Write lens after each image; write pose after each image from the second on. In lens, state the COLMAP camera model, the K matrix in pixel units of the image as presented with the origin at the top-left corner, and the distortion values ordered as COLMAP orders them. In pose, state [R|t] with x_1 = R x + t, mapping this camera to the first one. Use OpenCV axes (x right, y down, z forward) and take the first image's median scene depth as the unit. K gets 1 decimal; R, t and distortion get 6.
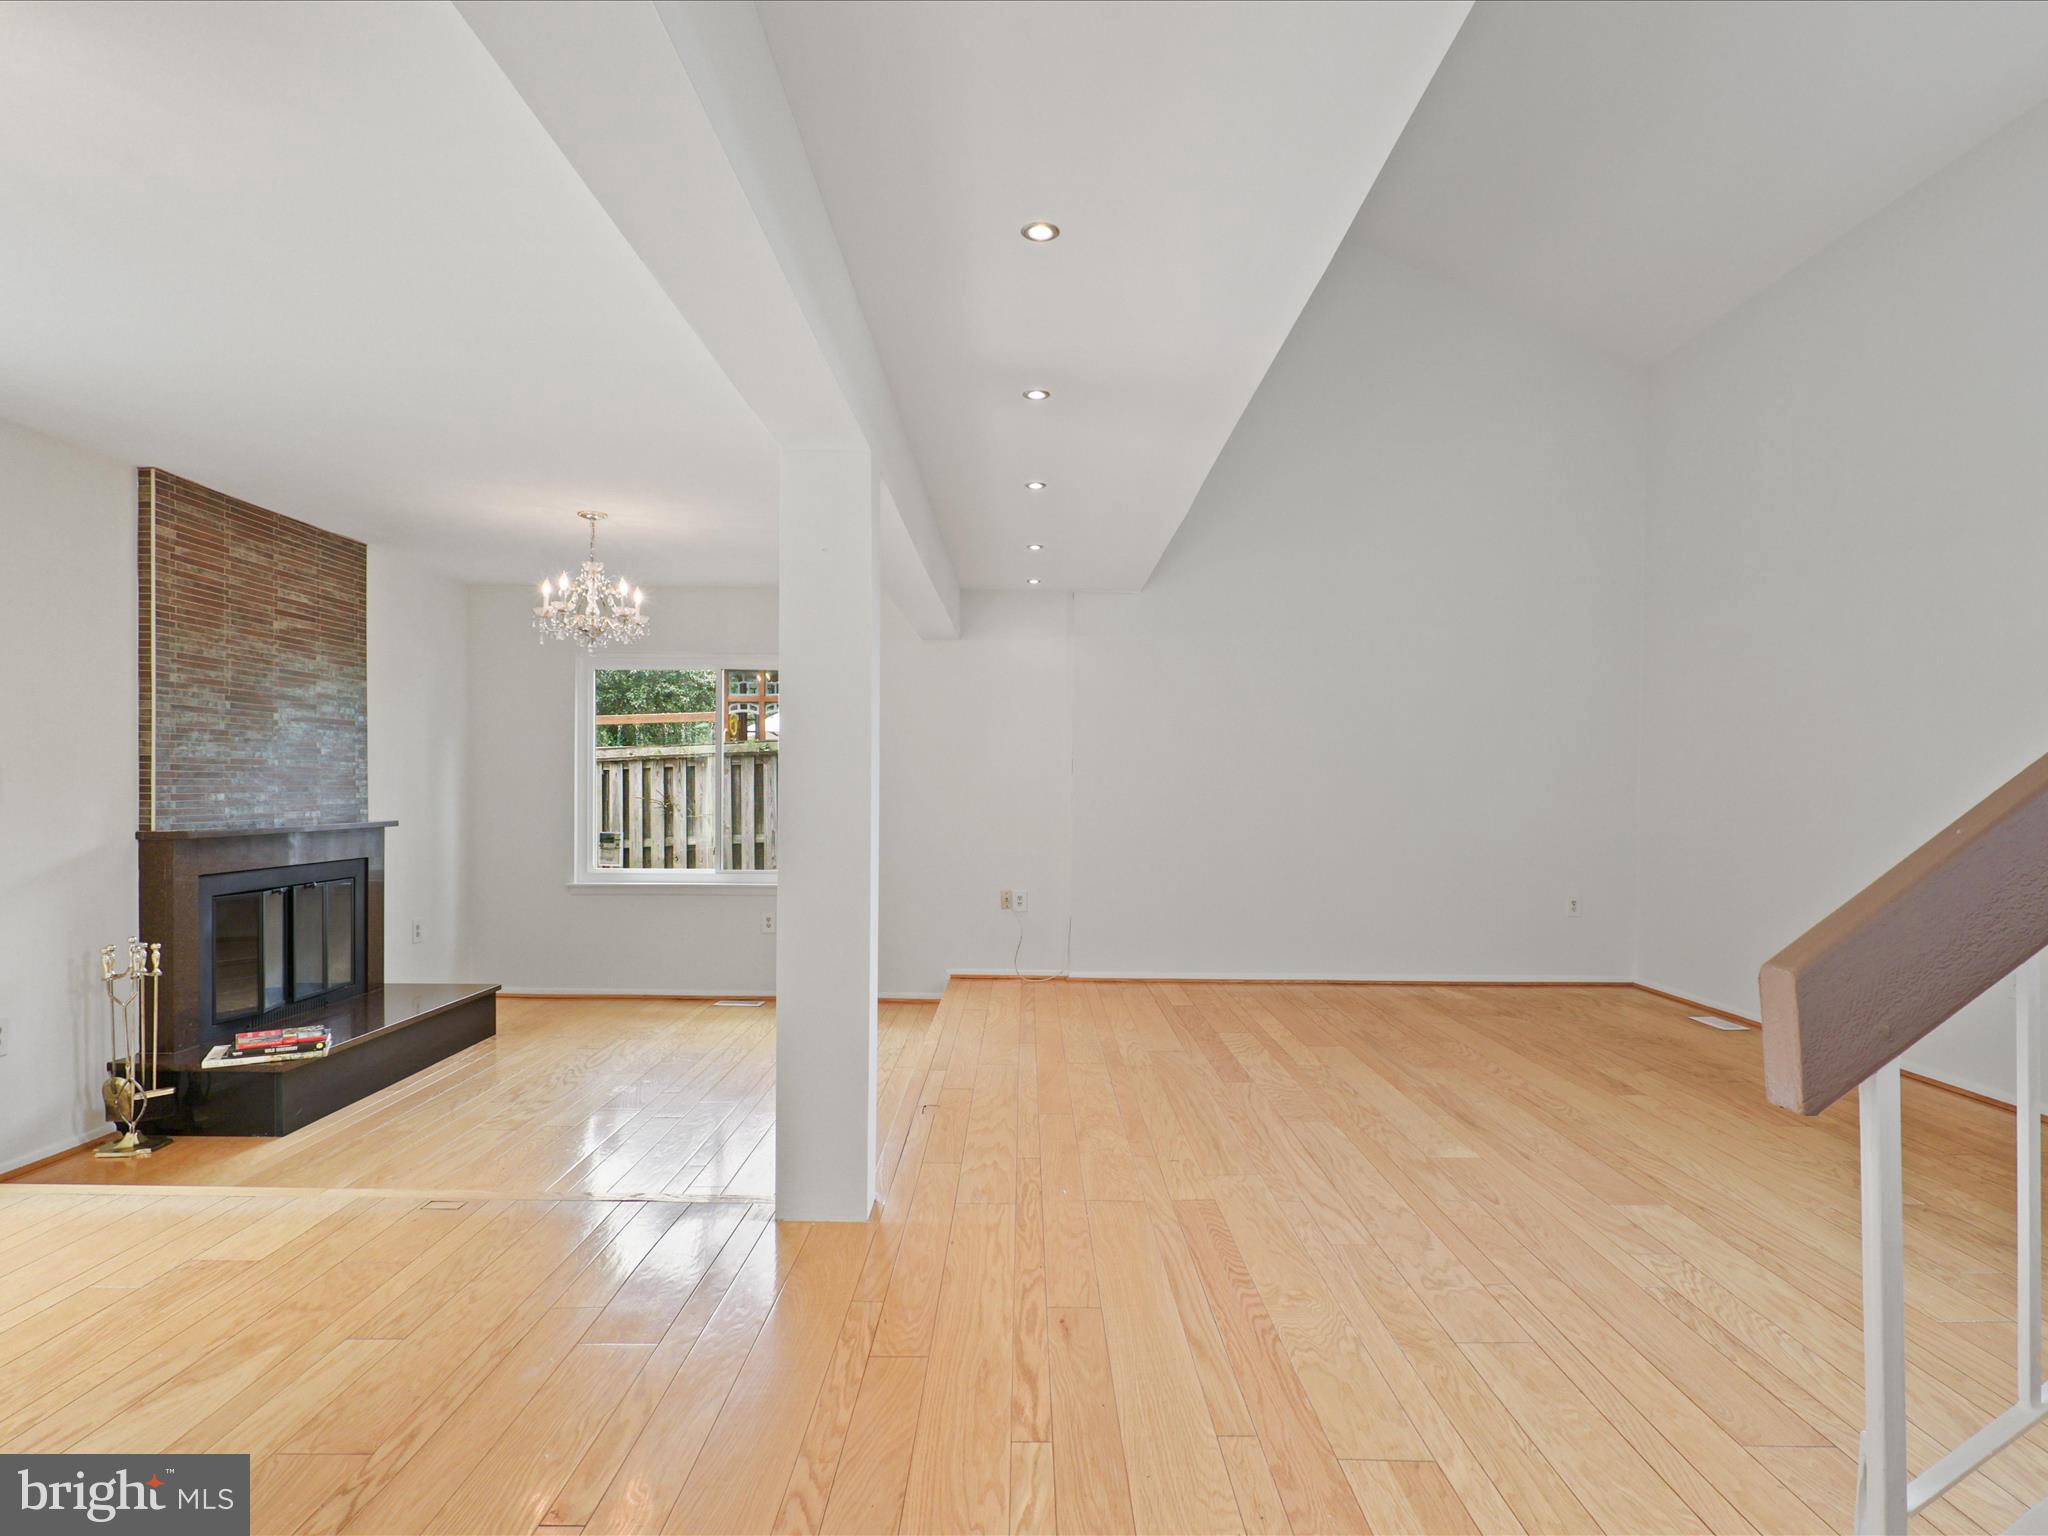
lens RADIAL K [[1076.3, 0, 1025.9], [0, 1076.3, 798.0], [0, 0, 1]] dist [-0.004367, 0.002088]
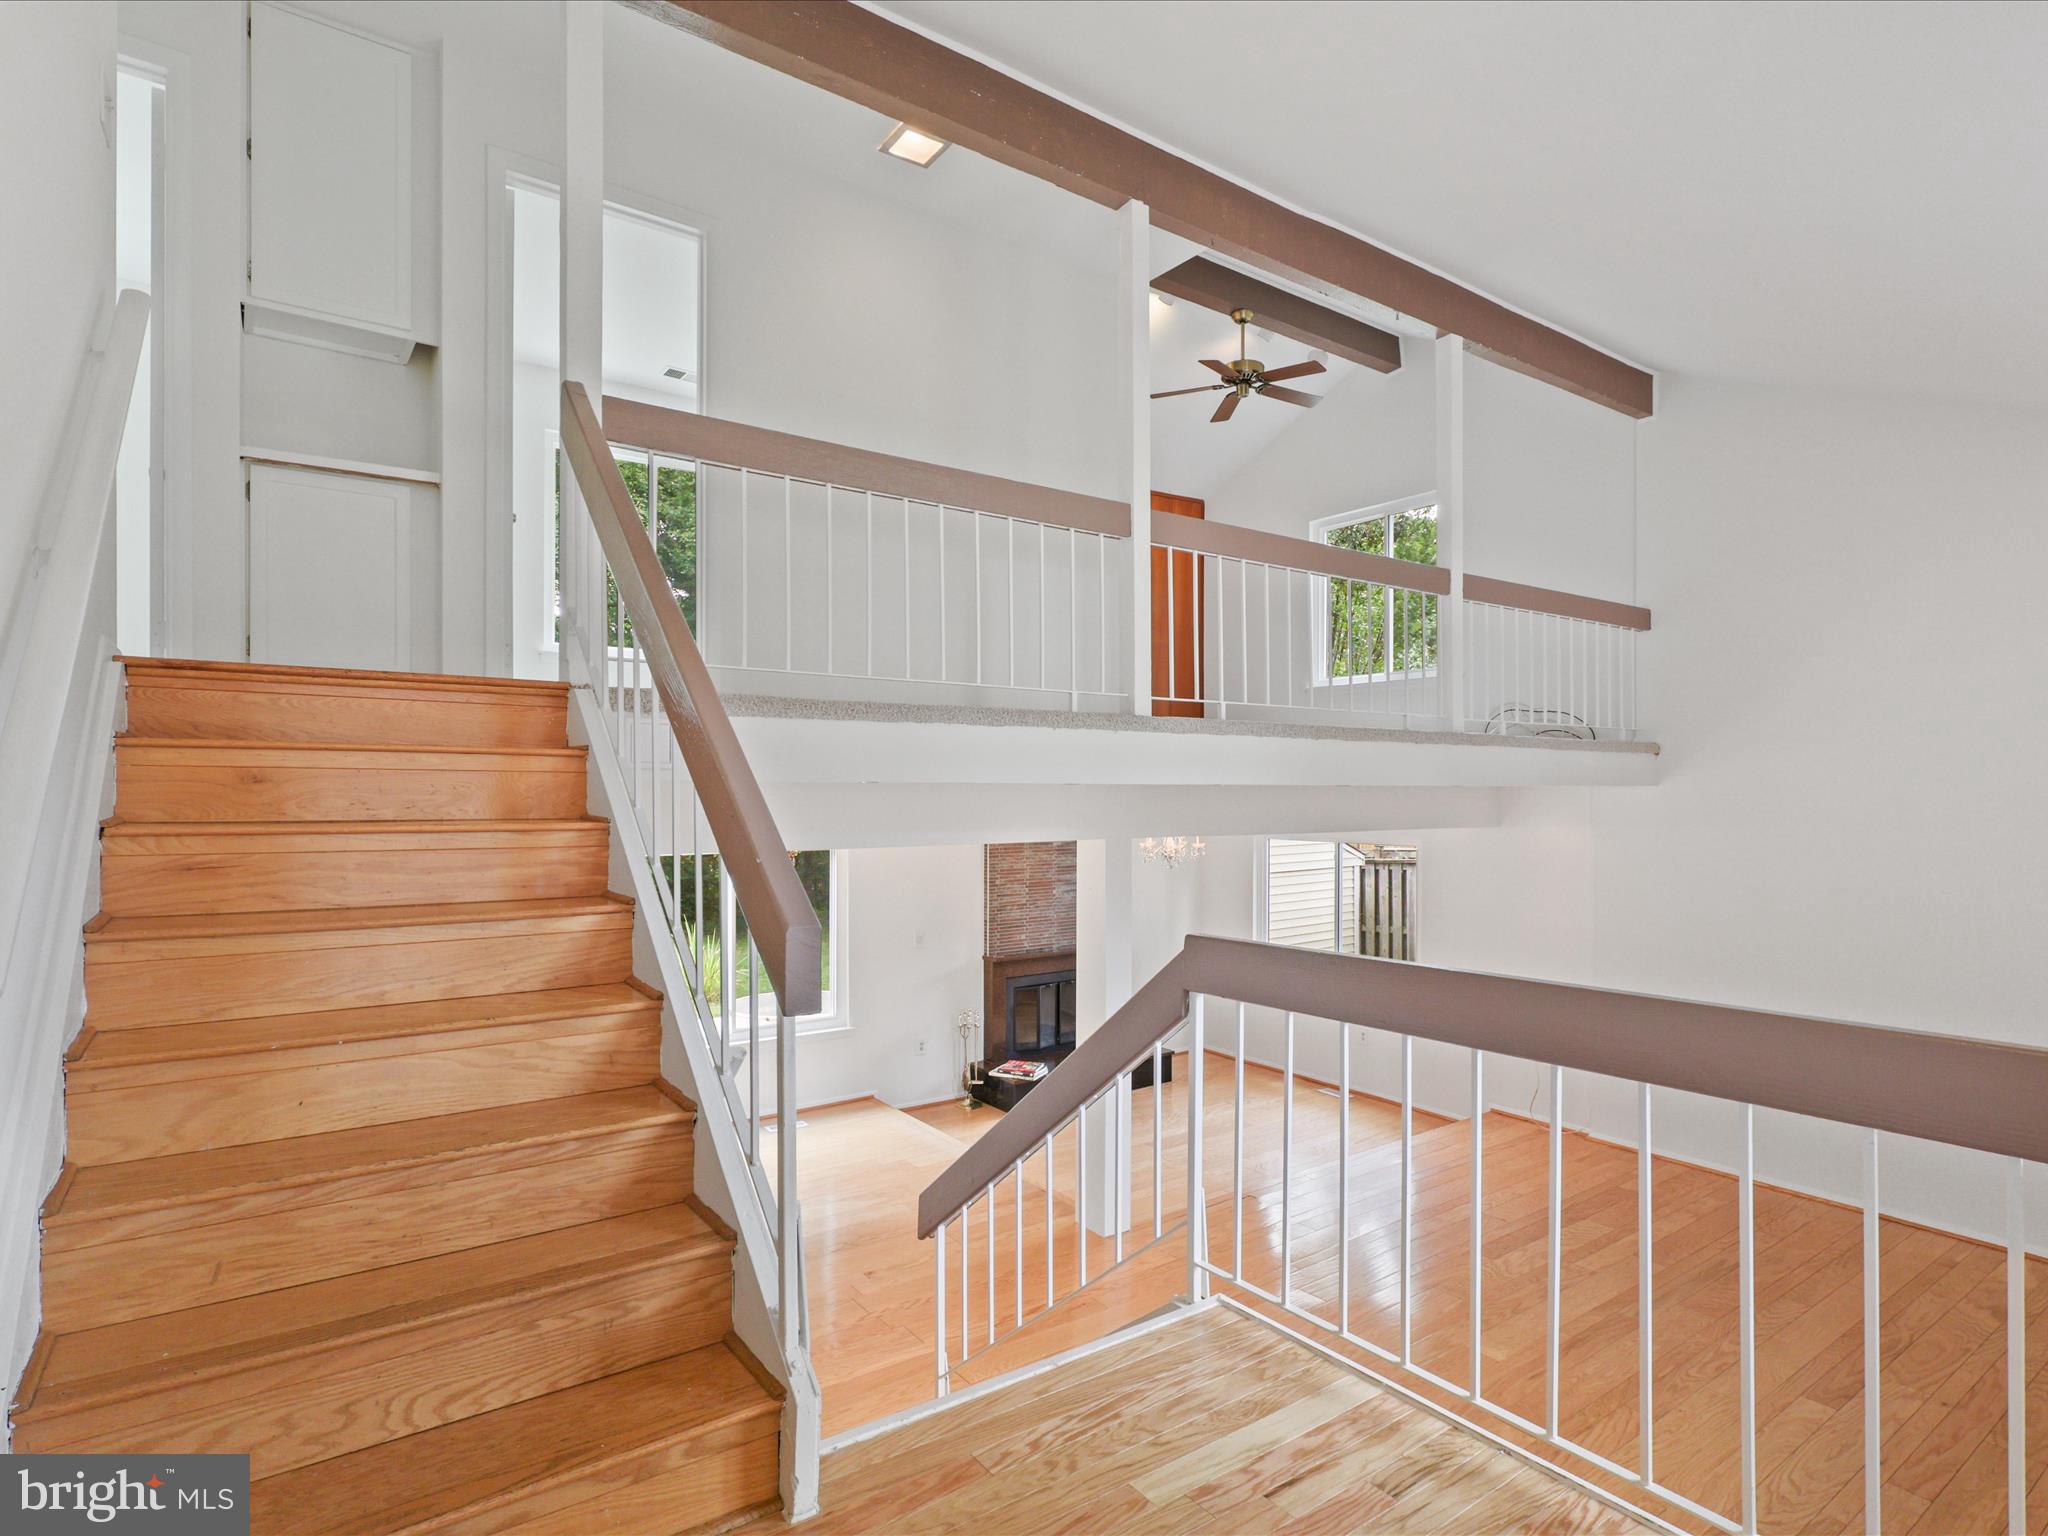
lens RADIAL K [[1076.3, 0, 1026.1], [0, 1076.3, 775.6], [0, 0, 1]] dist [-0.004367, 0.002088]
pose [[0.584148, -0.017077, -0.811468, 0.910338], [-0.005401, 0.999675, -0.024926, -0.258413], [0.811629, 0.018943, 0.583866, -0.175503]]
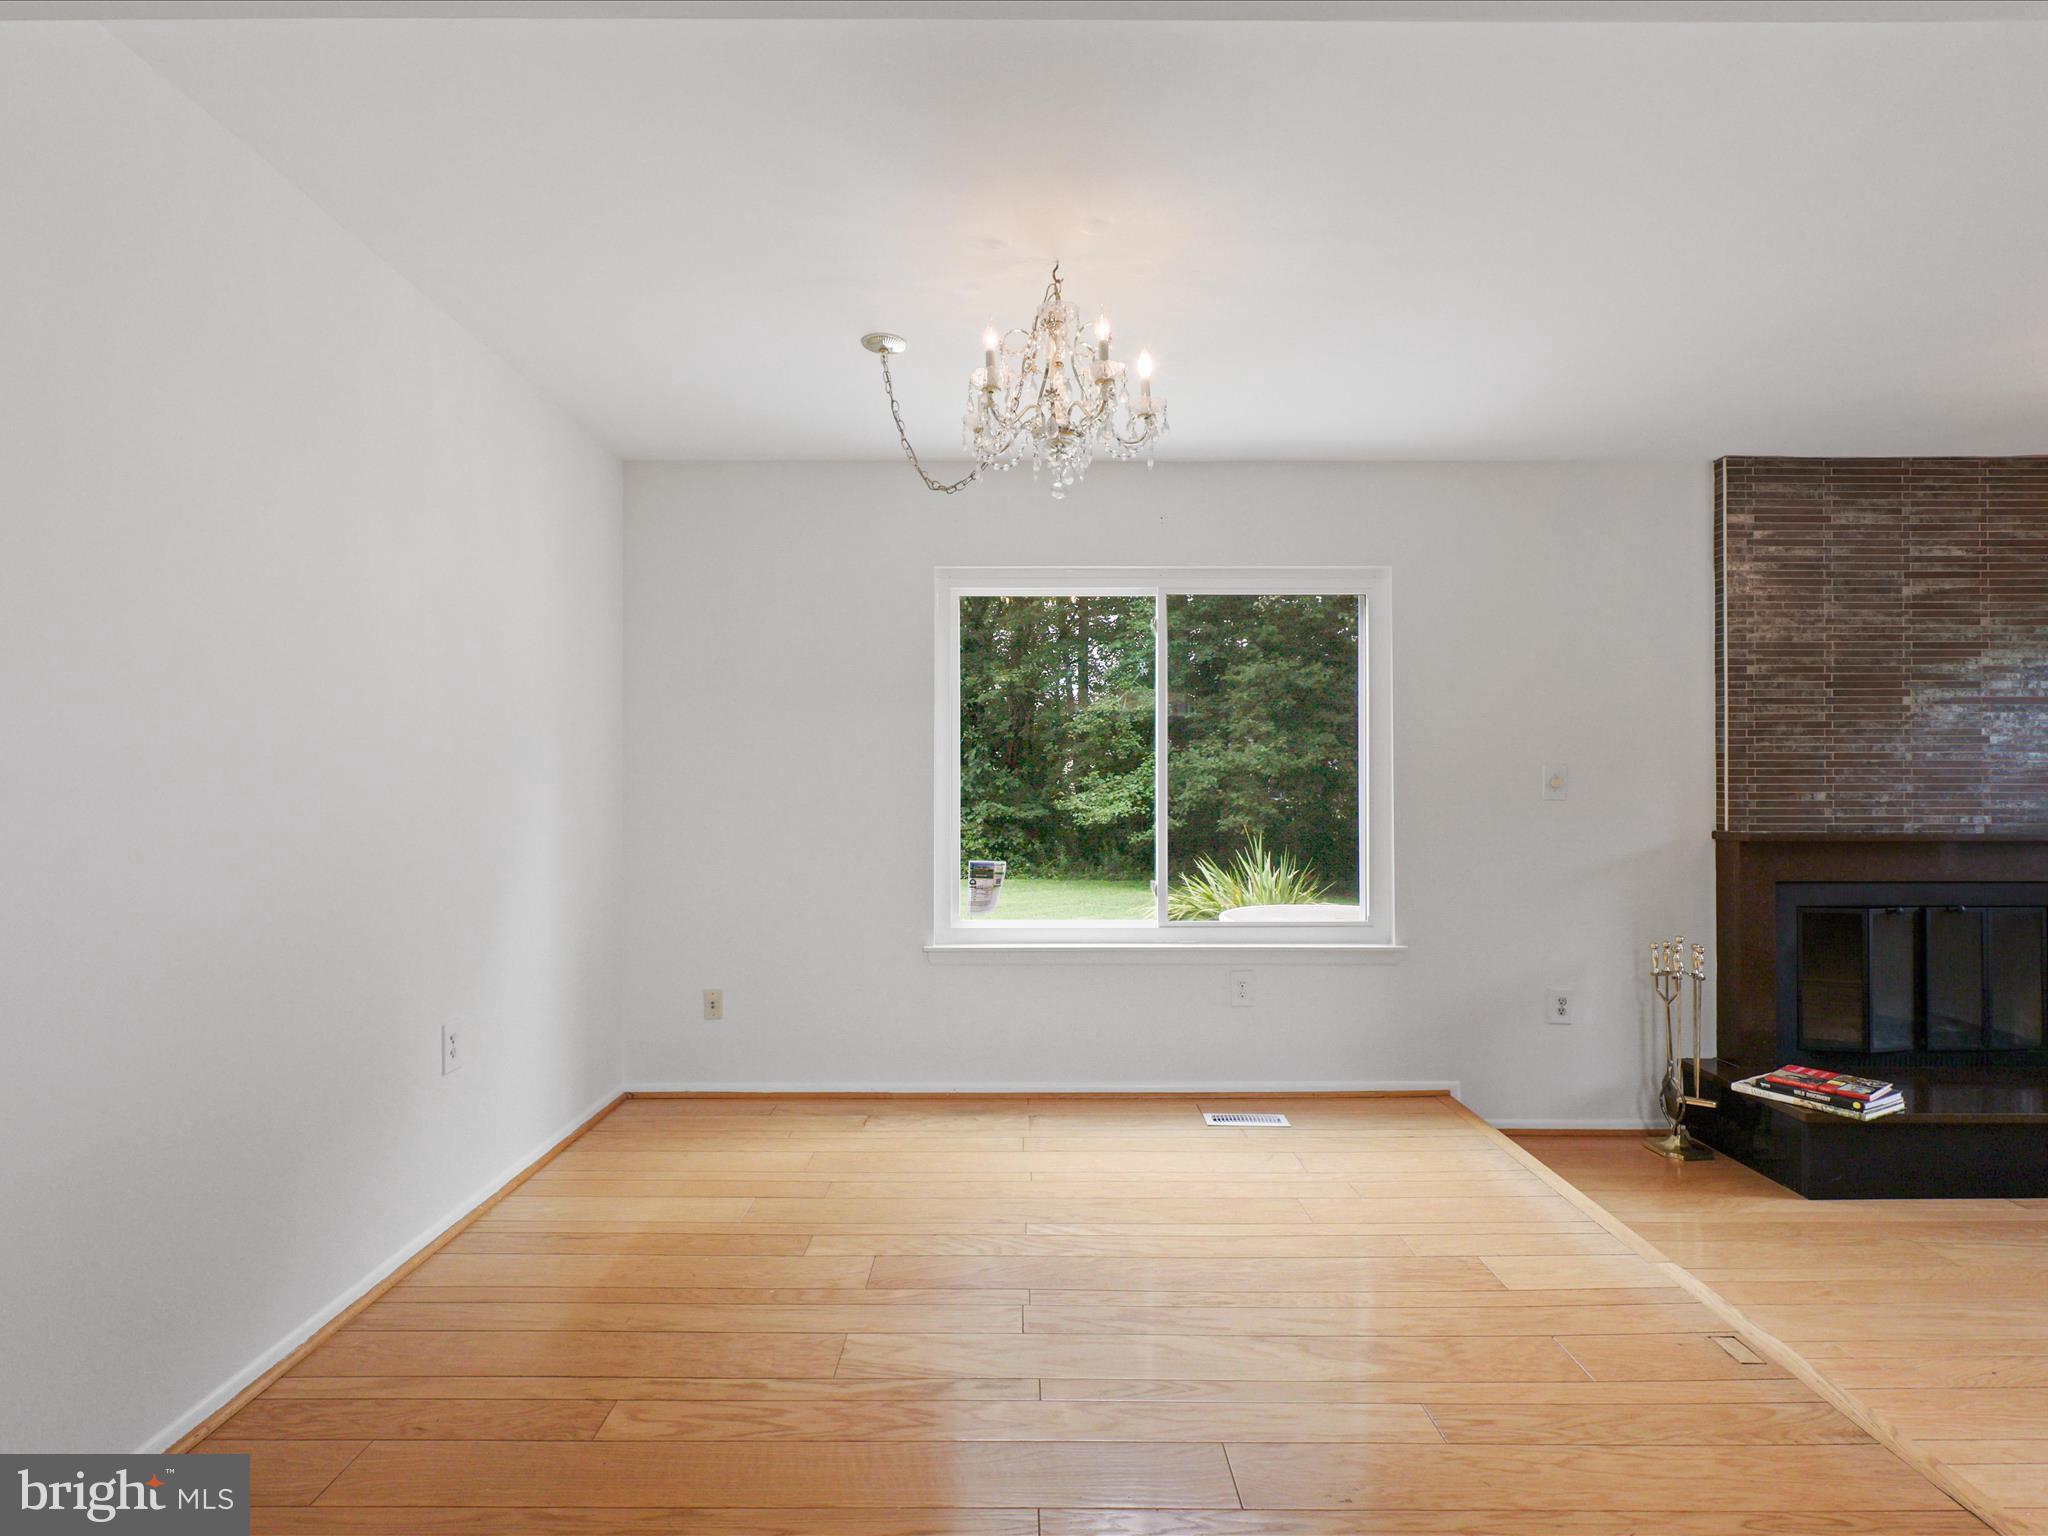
lens RADIAL K [[1076.3, 0, 1023.0], [0, 1076.3, 763.0], [0, 0, 1]] dist [-0.004367, 0.002088]
pose [[0.007269, -0.016336, -0.999840, 0.142599], [-0.010006, 0.999815, -0.016408, -0.007764], [0.999924, 0.010124, 0.007104, 0.340920]]
